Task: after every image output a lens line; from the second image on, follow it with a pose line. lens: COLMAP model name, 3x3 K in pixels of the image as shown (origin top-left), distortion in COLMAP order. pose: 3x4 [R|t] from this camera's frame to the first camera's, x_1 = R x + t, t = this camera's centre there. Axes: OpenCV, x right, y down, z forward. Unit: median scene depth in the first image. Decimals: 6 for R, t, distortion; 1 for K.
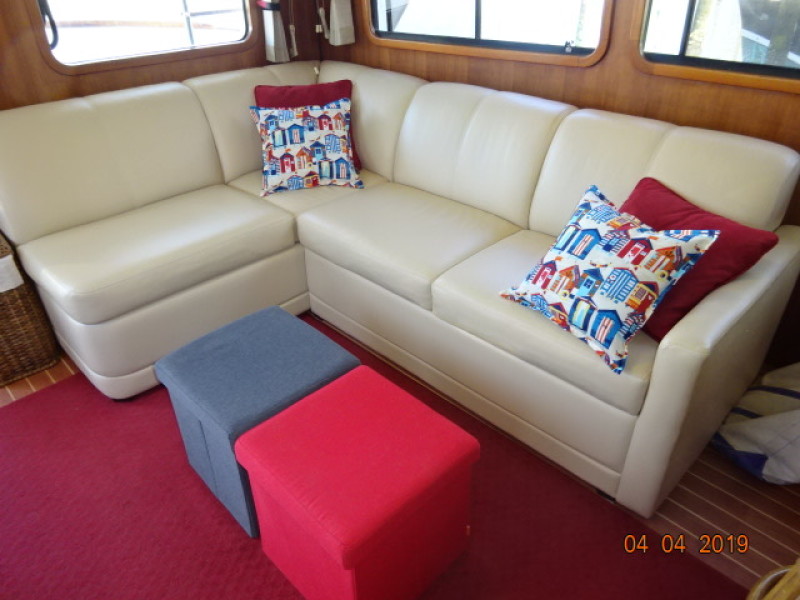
lens RADIAL K [[589.7, 0, 400.0], [0, 589.7, 300.0], [0, 0, 1]] dist [0.002760, -0.002580]
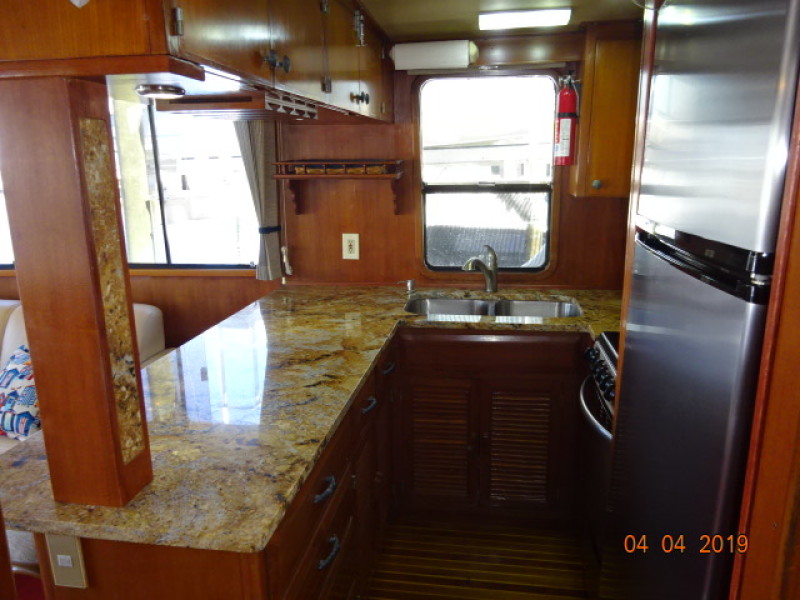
lens RADIAL K [[589.7, 0, 400.0], [0, 589.7, 300.0], [0, 0, 1]] dist [0.002760, -0.002580]
pose [[0.801752, -0.125924, 0.584241, 0.185212], [0.311658, 0.922206, -0.228921, 0.282034], [-0.509964, 0.365621, 0.778626, -0.588951]]
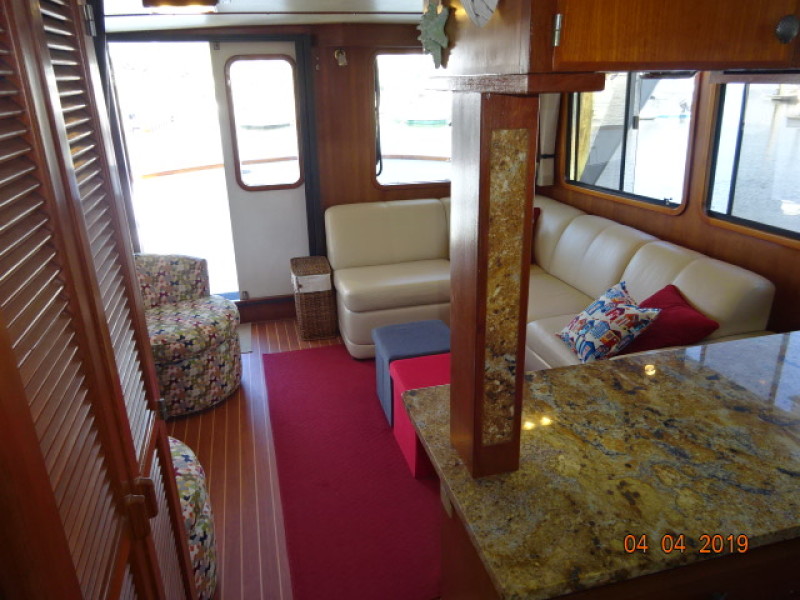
lens RADIAL K [[589.7, 0, 400.0], [0, 589.7, 300.0], [0, 0, 1]] dist [0.002760, -0.002580]
pose [[0.868557, 0.174796, -0.463741, 0.444010], [-0.258141, 0.958340, -0.122258, 0.177474], [0.423052, 0.225899, 0.877495, -0.570505]]
